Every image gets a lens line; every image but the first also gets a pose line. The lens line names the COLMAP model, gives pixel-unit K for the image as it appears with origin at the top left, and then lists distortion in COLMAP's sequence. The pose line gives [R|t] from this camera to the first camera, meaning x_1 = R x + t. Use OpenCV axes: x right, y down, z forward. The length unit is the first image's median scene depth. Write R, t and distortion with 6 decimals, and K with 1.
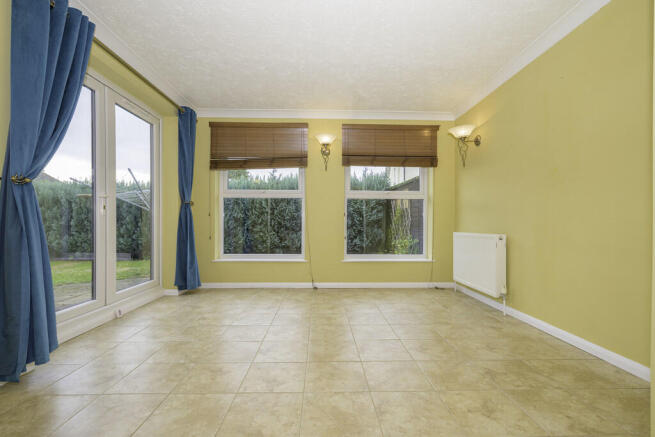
lens RADIAL K [[295.1, 0, 324.5], [0, 295.1, 222.1], [0, 0, 1]] dist [0.001800, -0.000099]
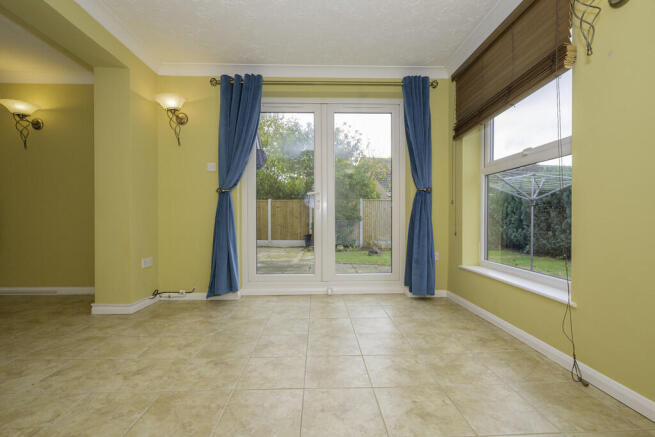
lens RADIAL K [[295.1, 0, 324.1], [0, 295.1, 224.1], [0, 0, 1]] dist [0.001800, -0.000099]
pose [[0.009230, 0.014778, -0.999848, 0.333071], [0.009005, 0.999849, 0.014861, 0.014923], [0.999917, -0.009141, 0.009096, 0.670905]]
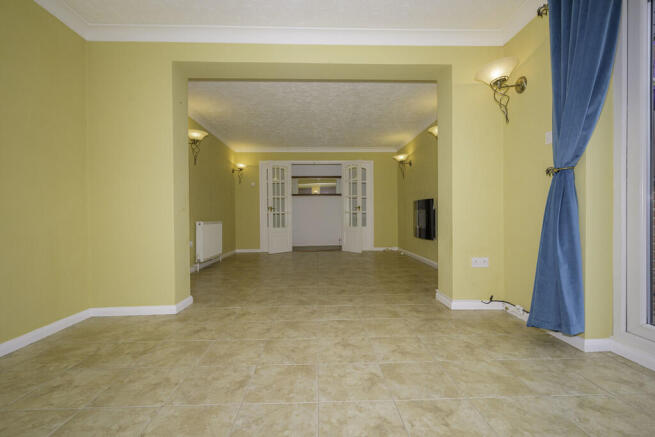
lens RADIAL K [[295.1, 0, 328.3], [0, 295.1, 217.2], [0, 0, 1]] dist [0.001800, -0.000099]
pose [[-0.999815, 0.003906, -0.018837, -0.036507], [0.003887, 0.999992, 0.001037, 0.012730], [0.018840, 0.000963, -0.999822, 0.898812]]
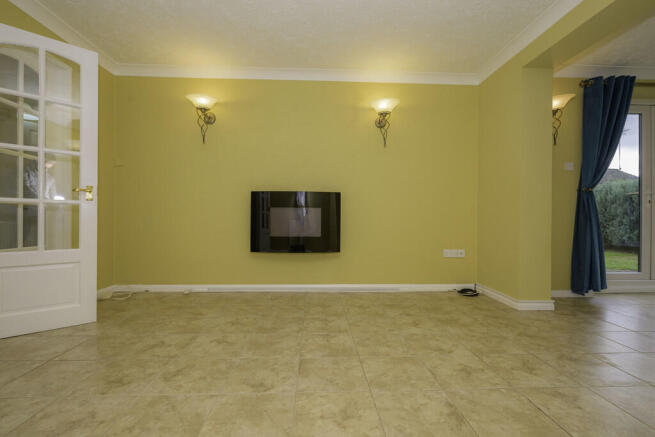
lens RADIAL K [[295.1, 0, 327.2], [0, 295.1, 222.7], [0, 0, 1]] dist [0.001800, -0.000099]
pose [[0.025087, 0.008631, -0.999648, 0.325332], [0.001696, 0.999961, 0.008676, 0.016552], [0.999684, -0.001913, 0.025072, -0.277506]]
